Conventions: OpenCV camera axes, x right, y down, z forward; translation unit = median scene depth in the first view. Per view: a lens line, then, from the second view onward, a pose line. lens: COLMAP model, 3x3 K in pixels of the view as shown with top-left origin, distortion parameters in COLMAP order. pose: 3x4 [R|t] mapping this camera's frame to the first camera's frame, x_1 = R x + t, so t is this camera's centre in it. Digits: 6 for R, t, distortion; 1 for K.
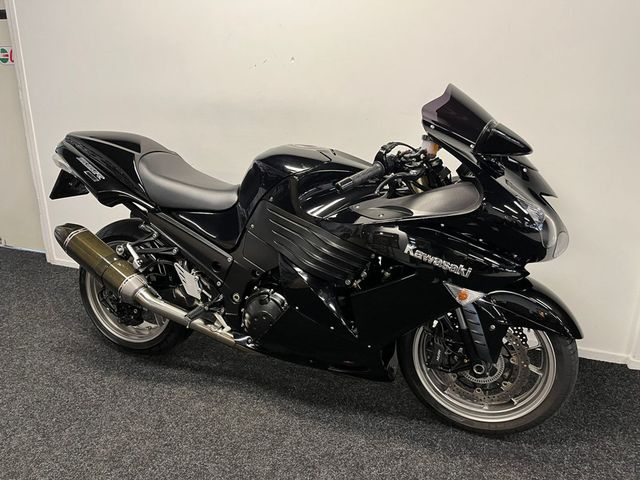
lens RADIAL K [[484.0, 0, 318.4], [0, 484.0, 238.0], [0, 0, 1]] dist [0.083180, -0.115480]
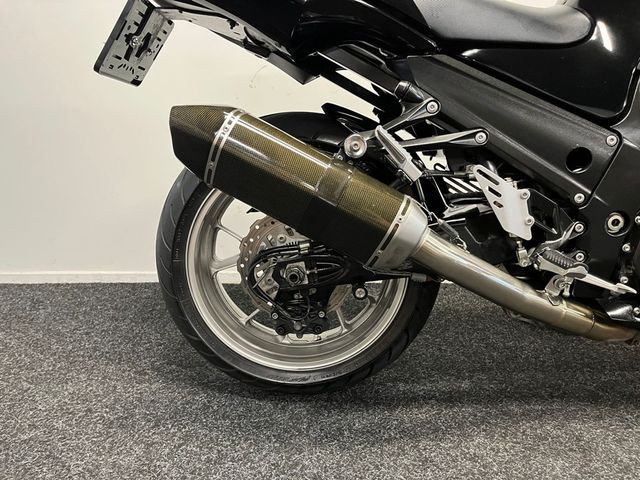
lens RADIAL K [[484.0, 0, 314.1], [0, 484.0, 239.7], [0, 0, 1]] dist [0.083180, -0.115480]
pose [[0.943919, -0.103741, 0.313455, -0.615638], [0.117222, 0.992806, -0.024415, 0.118357], [-0.308667, 0.059790, 0.949289, 0.649297]]
